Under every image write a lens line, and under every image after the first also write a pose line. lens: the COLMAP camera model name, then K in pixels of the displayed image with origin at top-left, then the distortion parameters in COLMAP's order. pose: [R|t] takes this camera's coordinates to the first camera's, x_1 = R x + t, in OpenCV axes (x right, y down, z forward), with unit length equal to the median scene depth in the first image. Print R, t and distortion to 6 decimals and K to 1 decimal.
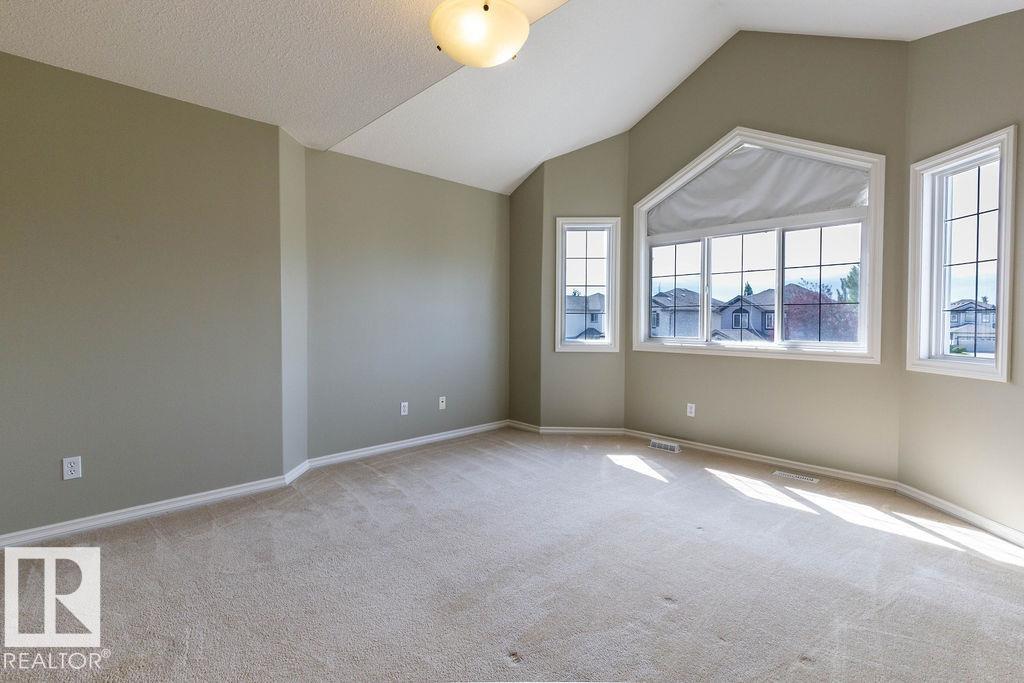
lens RADIAL K [[498.9, 0, 515.1], [0, 498.9, 337.0], [0, 0, 1]] dist [0.000950, -0.000069]
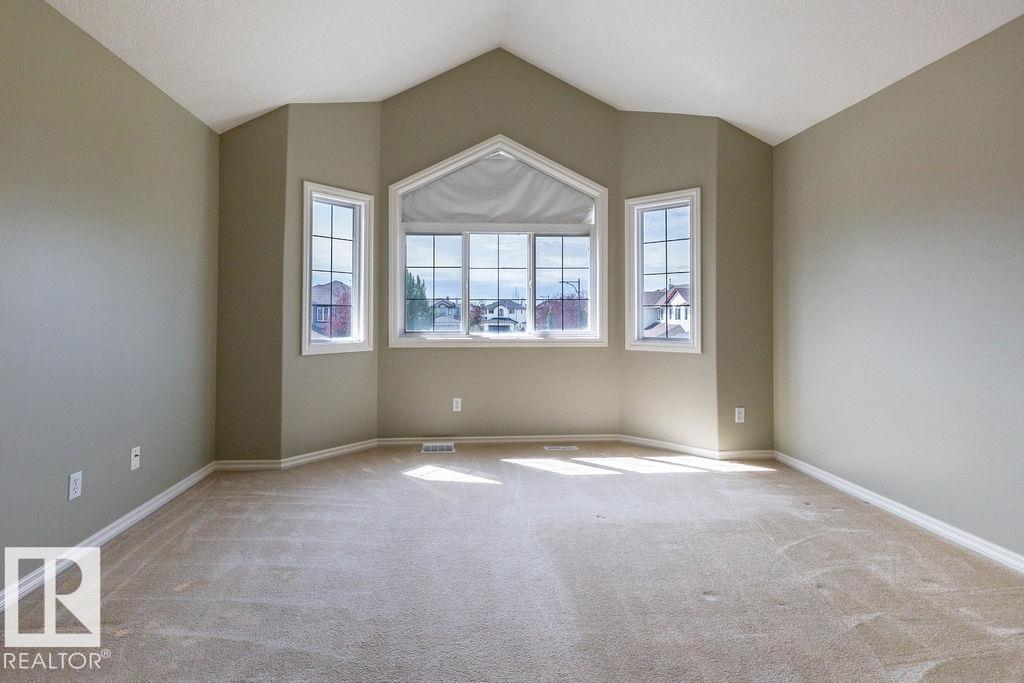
lens RADIAL K [[479.0, 0, 502.4], [0, 479.0, 312.0], [0, 0, 1]] dist [0.000715, -0.000525]
pose [[0.627049, 0.000220, 0.778980, -0.350989], [0.029809, 0.999261, -0.024277, -0.011652], [-0.778409, 0.038443, 0.626579, 0.357108]]
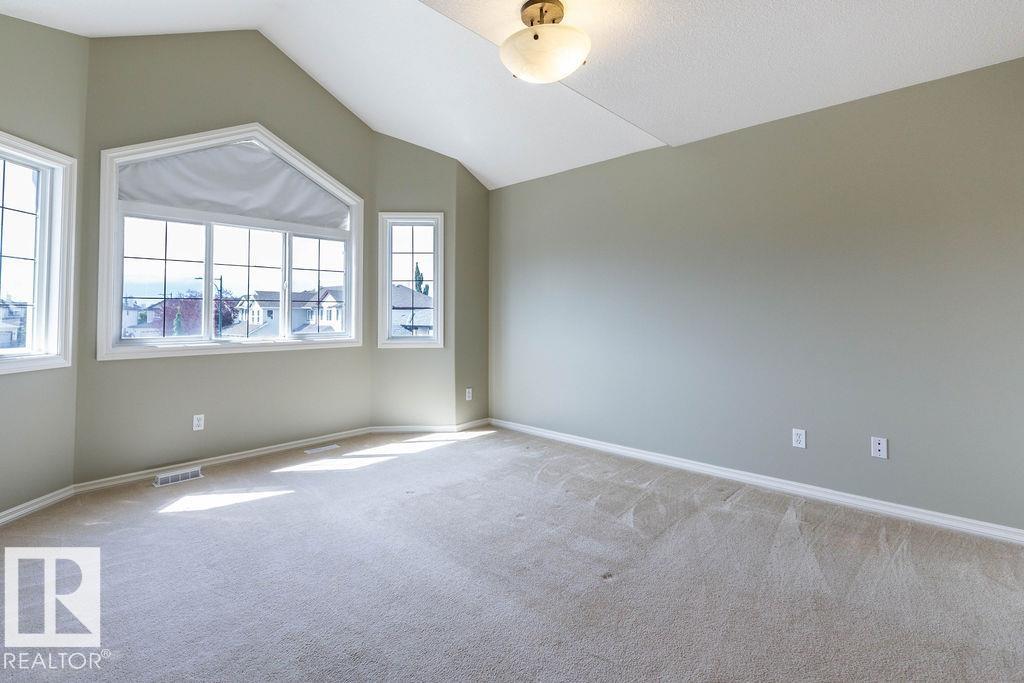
lens RADIAL K [[467.0, 0, 513.9], [0, 467.0, 302.7], [0, 0, 1]] dist [0.001127, -0.000189]
pose [[-0.073515, 0.022536, 0.997039, -0.511839], [0.037760, 0.999091, -0.019798, -0.021009], [-0.996579, 0.036193, -0.074299, 0.560334]]
